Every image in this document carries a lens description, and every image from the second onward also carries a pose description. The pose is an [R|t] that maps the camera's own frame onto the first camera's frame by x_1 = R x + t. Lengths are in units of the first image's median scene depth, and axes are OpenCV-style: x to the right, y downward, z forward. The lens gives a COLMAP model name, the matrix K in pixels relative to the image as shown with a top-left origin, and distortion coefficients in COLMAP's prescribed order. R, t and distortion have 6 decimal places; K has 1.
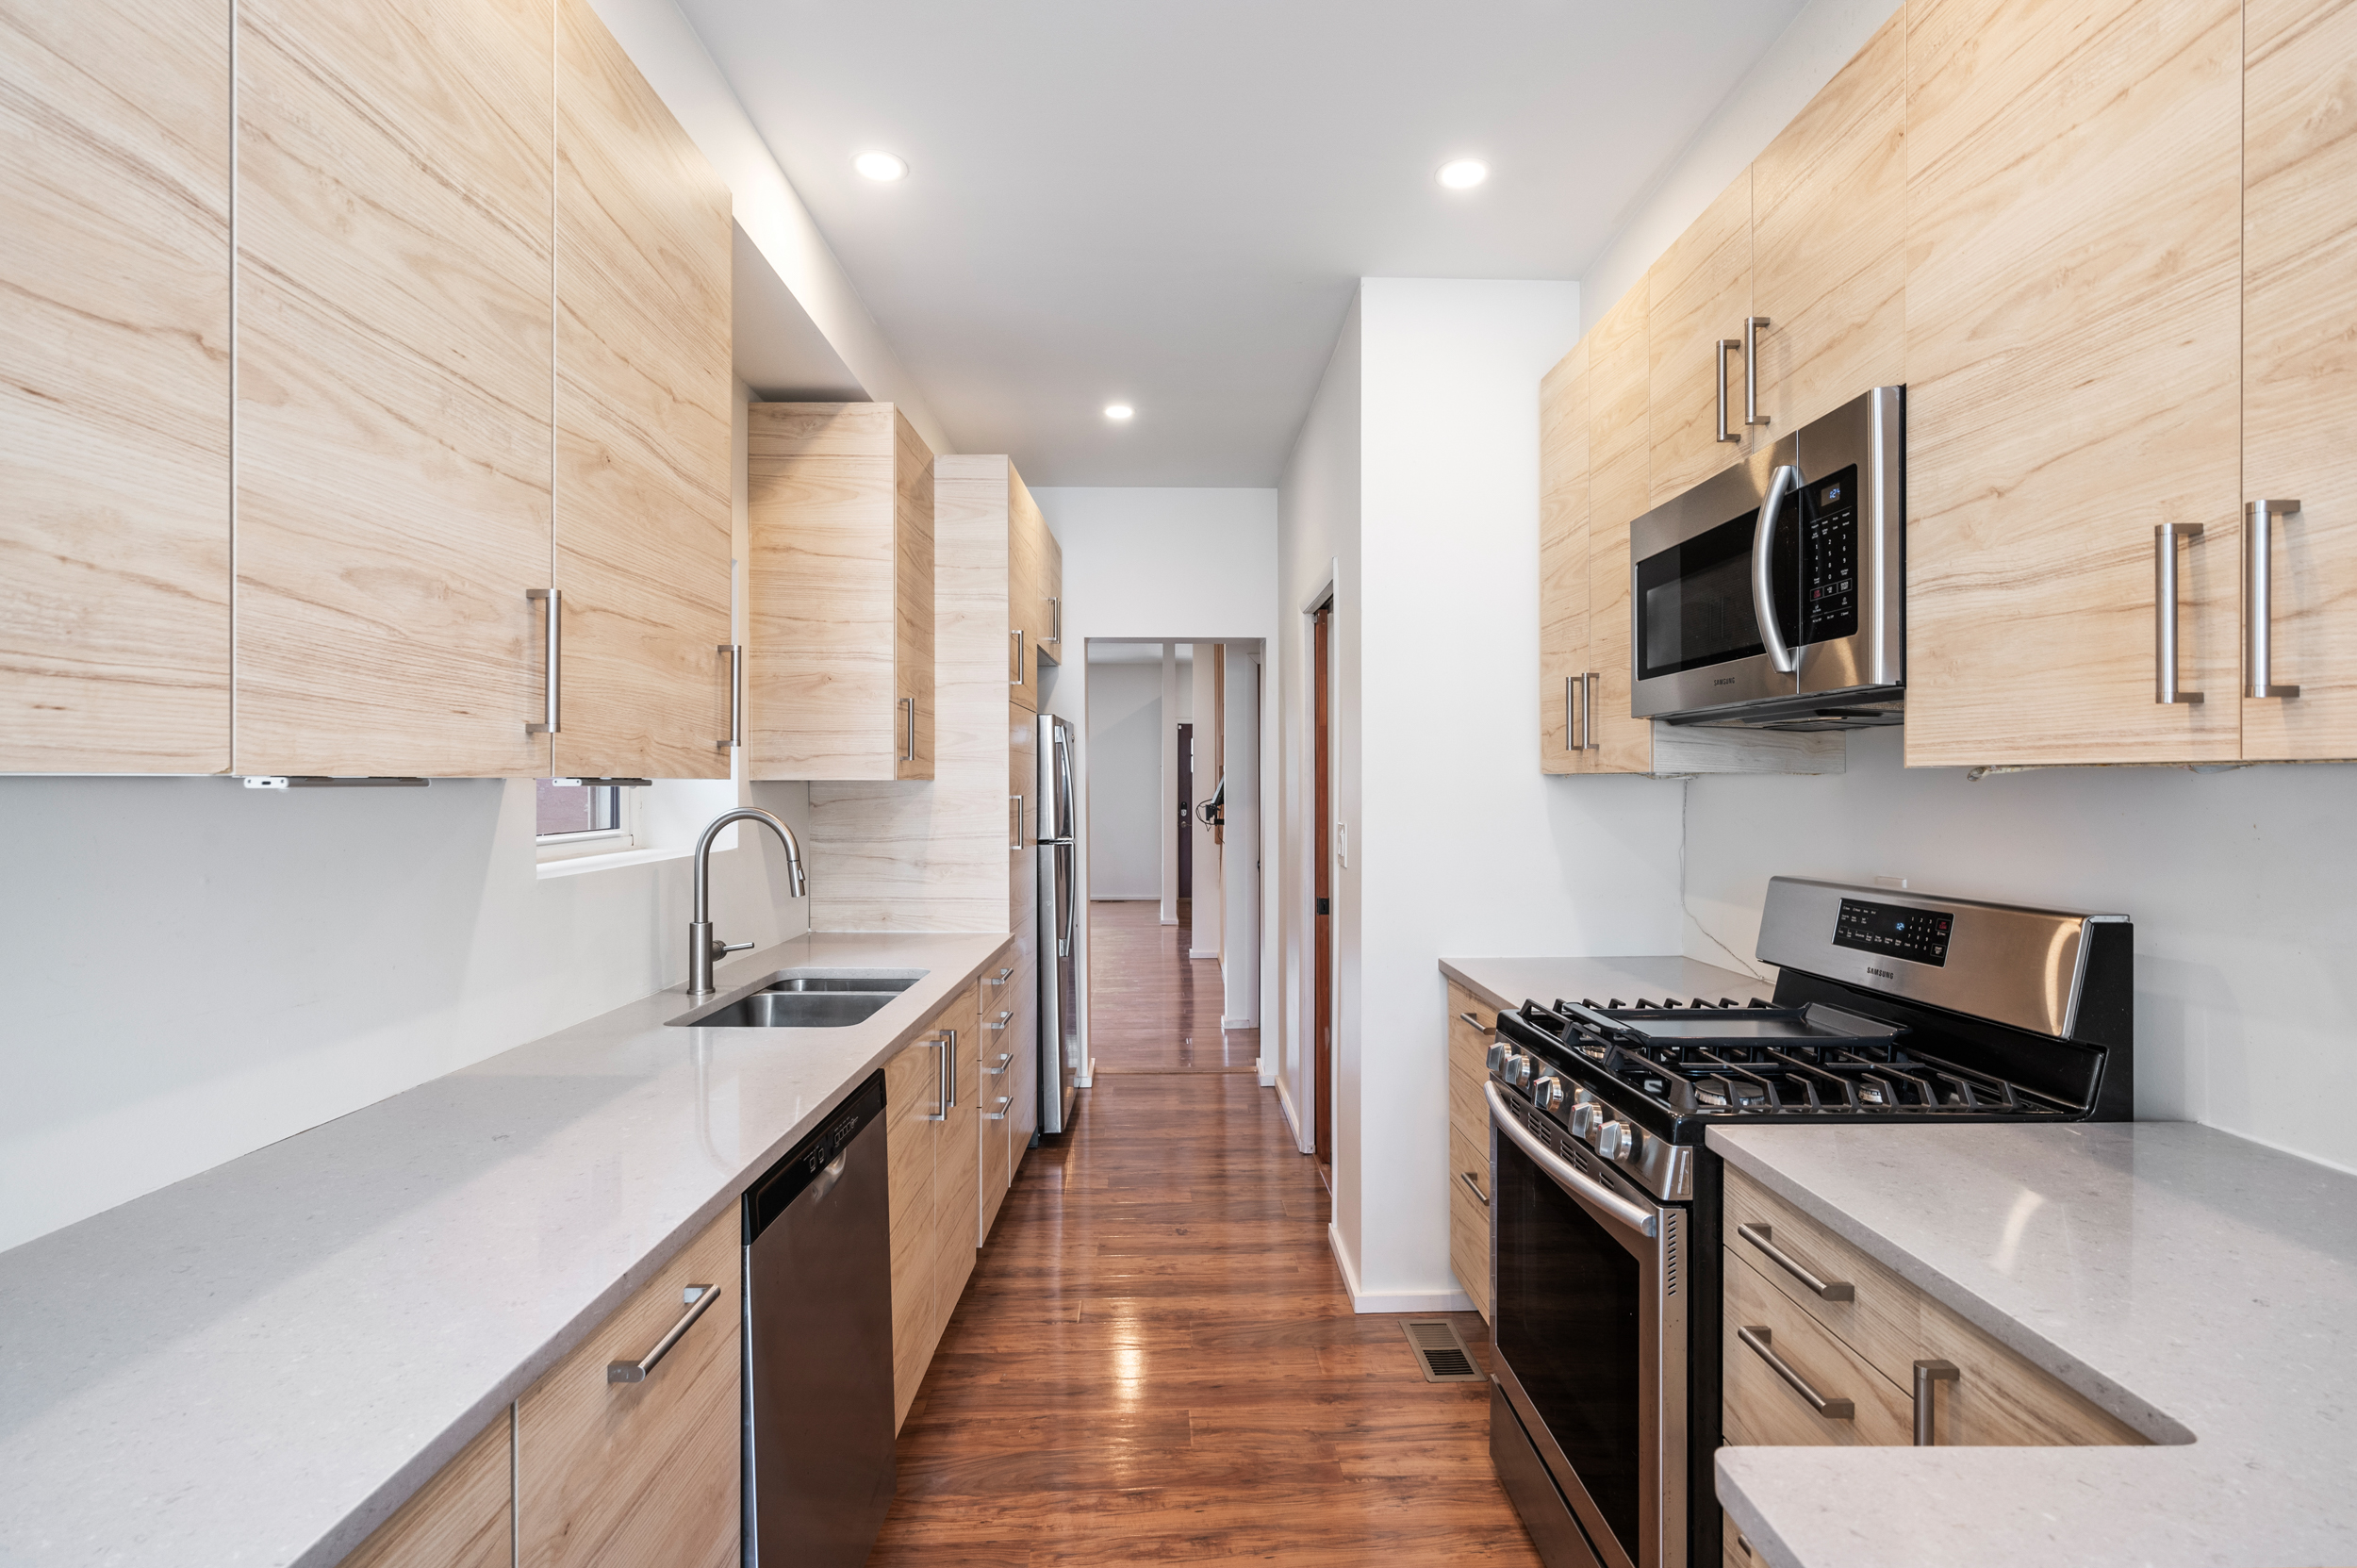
lens RADIAL K [[1102.8, 0, 1186.3], [0, 1102.8, 793.6], [0, 0, 1]] dist [-0.001695, 0.000477]
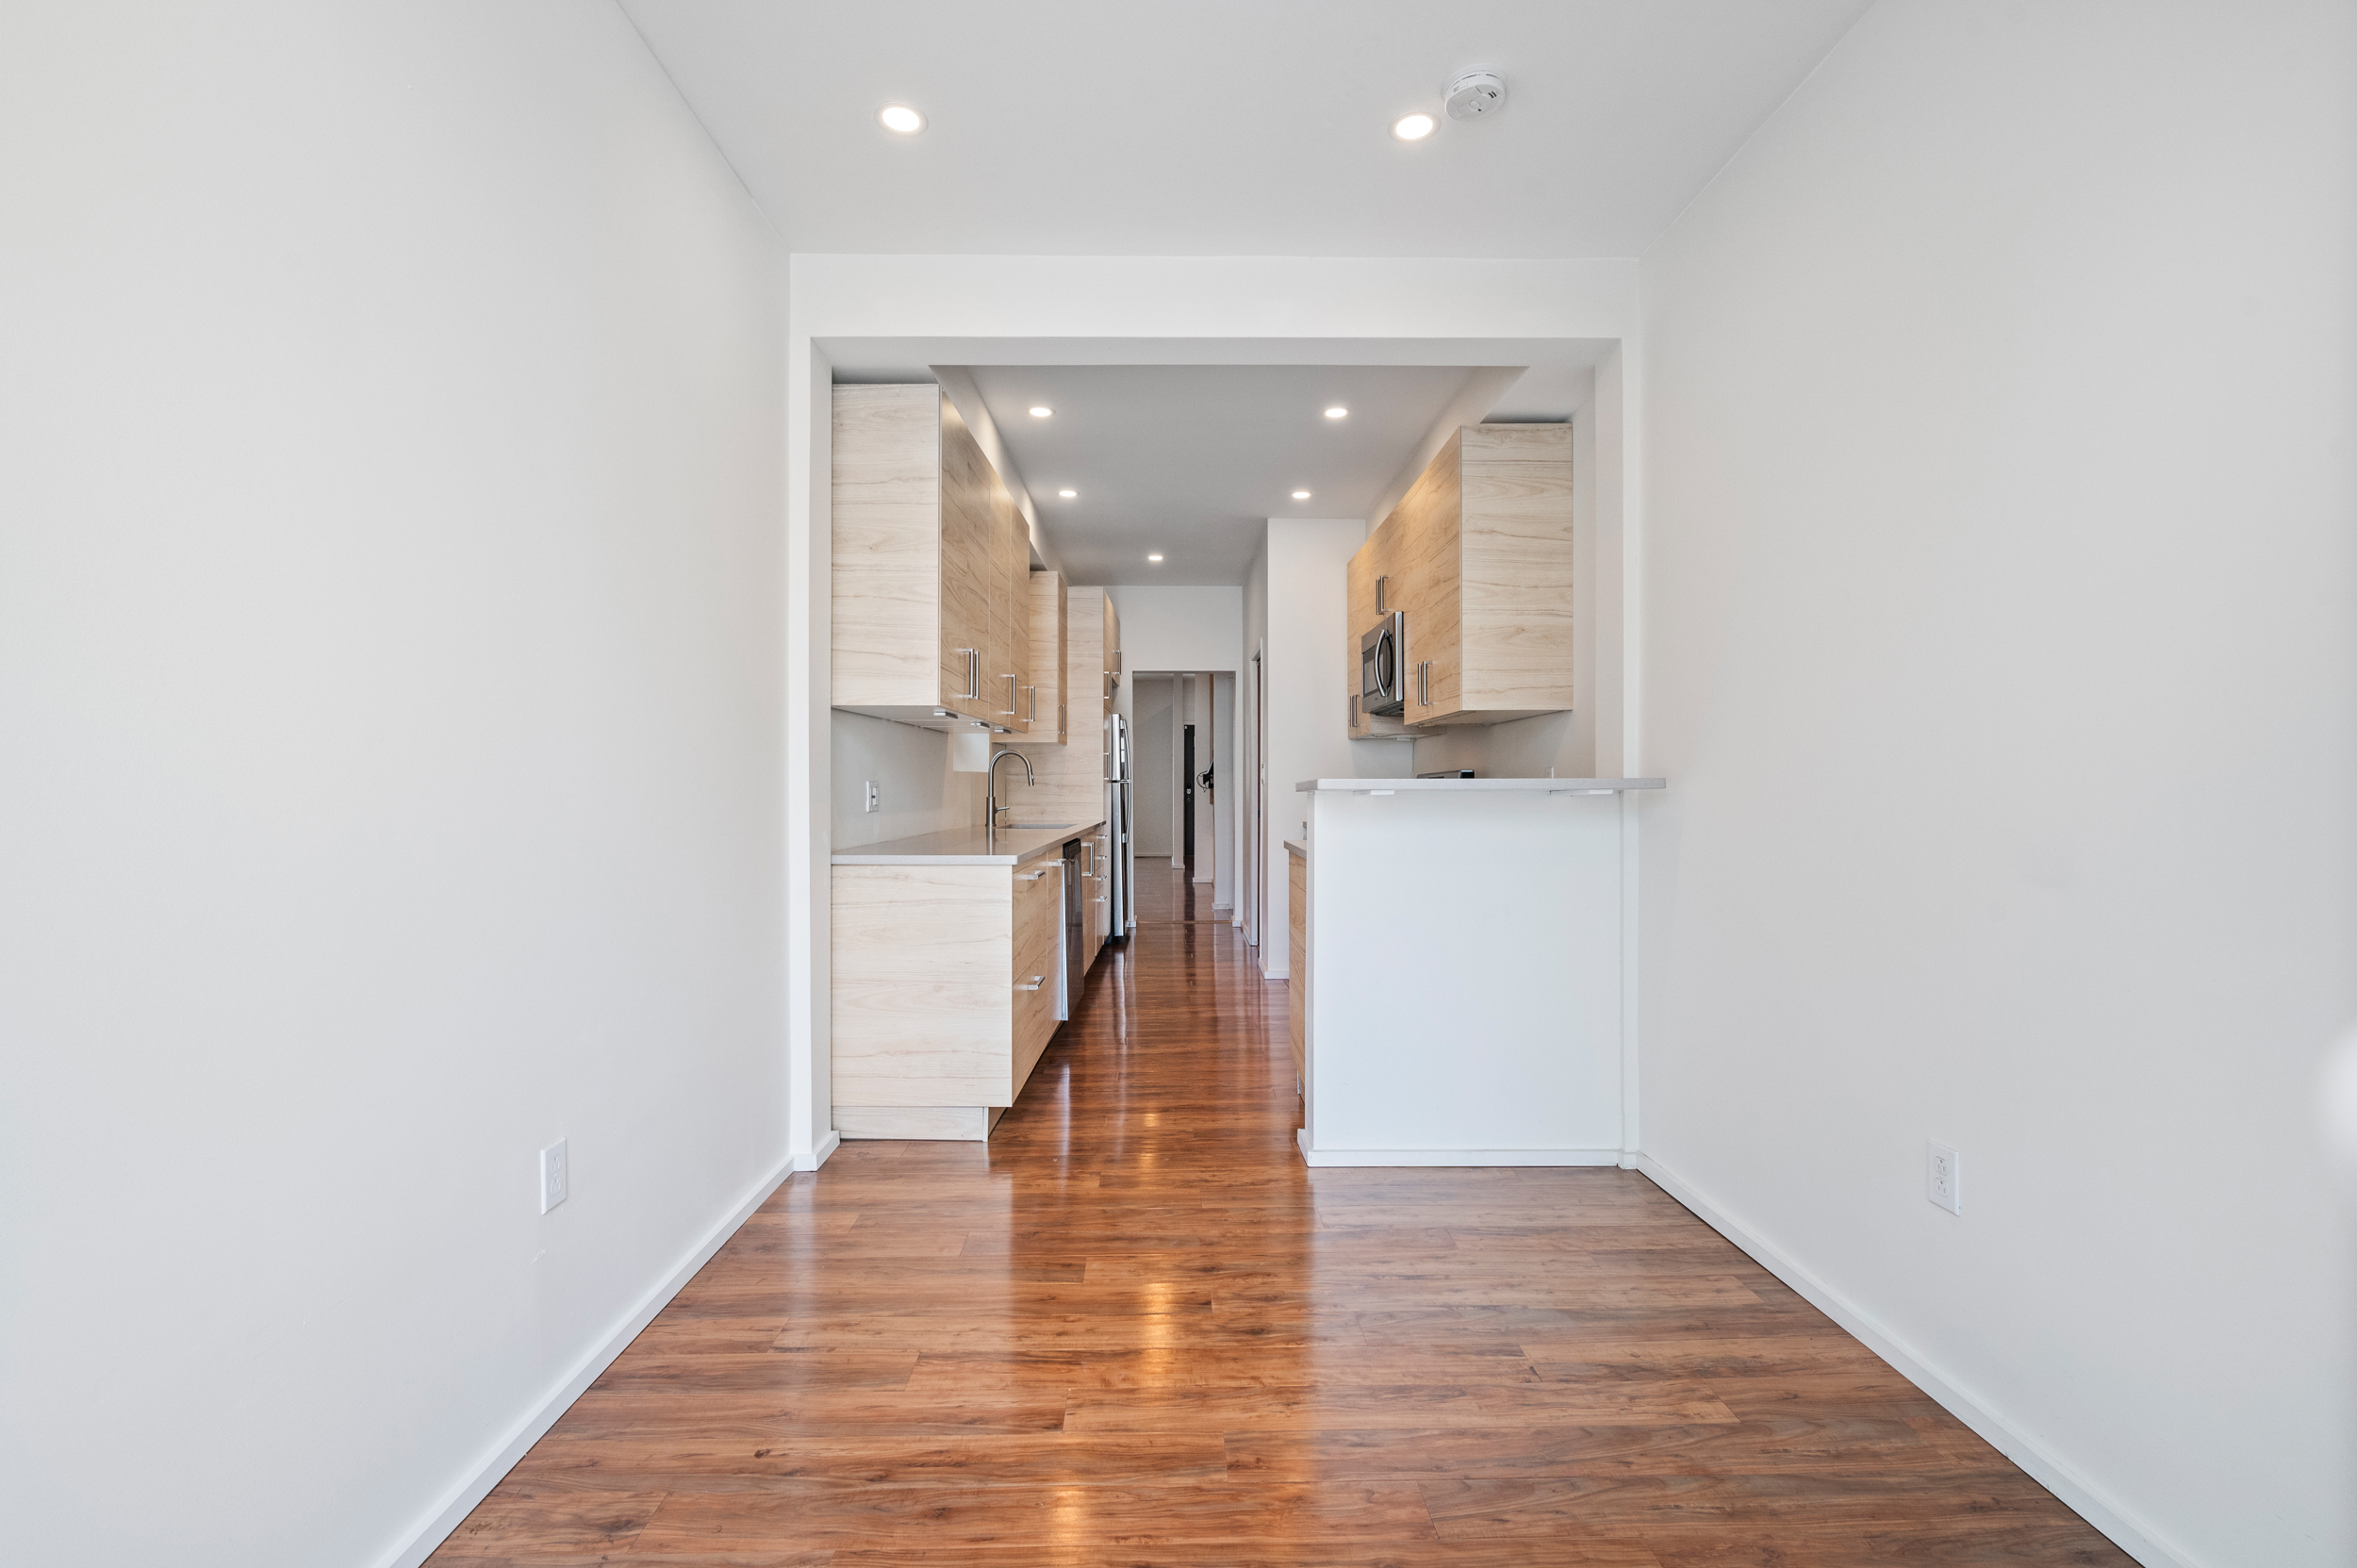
lens RADIAL K [[1069.5, 0, 1178.5], [0, 1069.5, 784.0], [0, 0, 1]] dist [0.002110, 0.000201]
pose [[0.999938, -0.000643, -0.011128, 0.000727], [0.000495, 0.999911, -0.013343, 0.141895], [0.011136, 0.013337, 0.999849, -1.617478]]
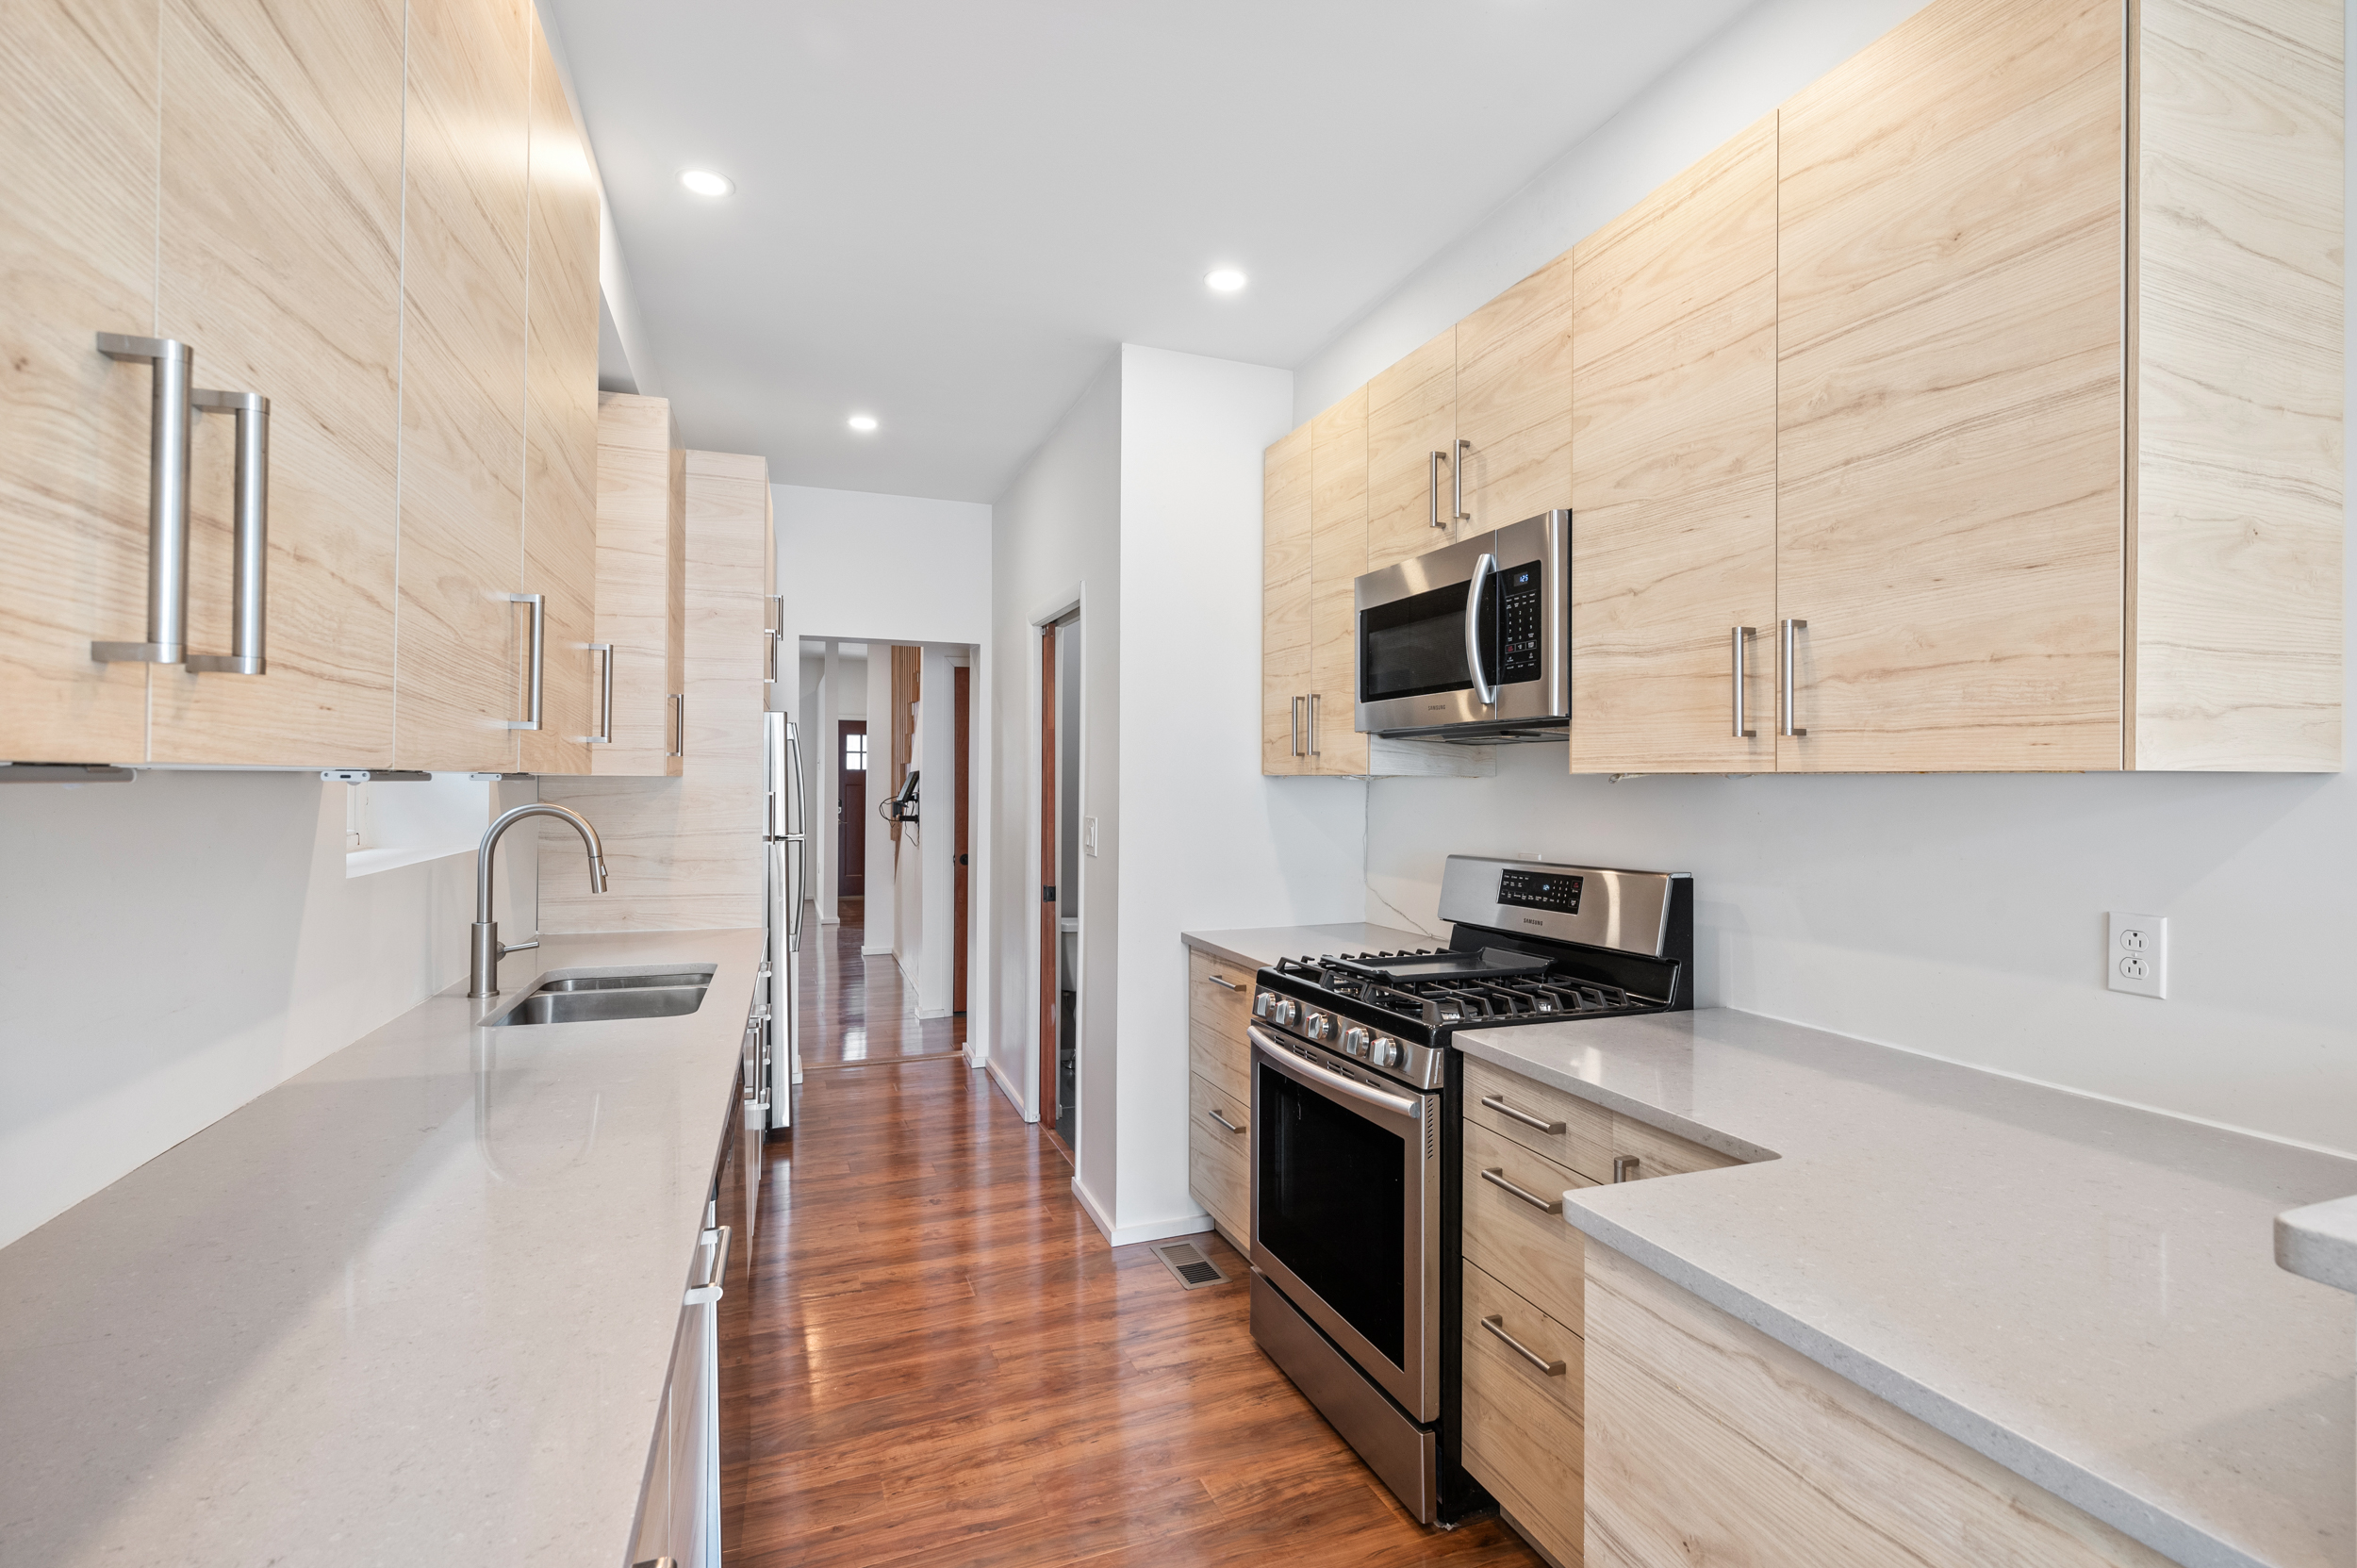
lens RADIAL K [[1089.6, 0, 1188.1], [0, 1089.6, 783.1], [0, 0, 1]] dist [-0.001042, 0.000046]
pose [[0.940222, 0.005540, 0.340518, -0.222106], [-0.002915, 0.999962, -0.008221, 0.001252], [-0.340550, 0.006737, 0.940202, -0.124698]]
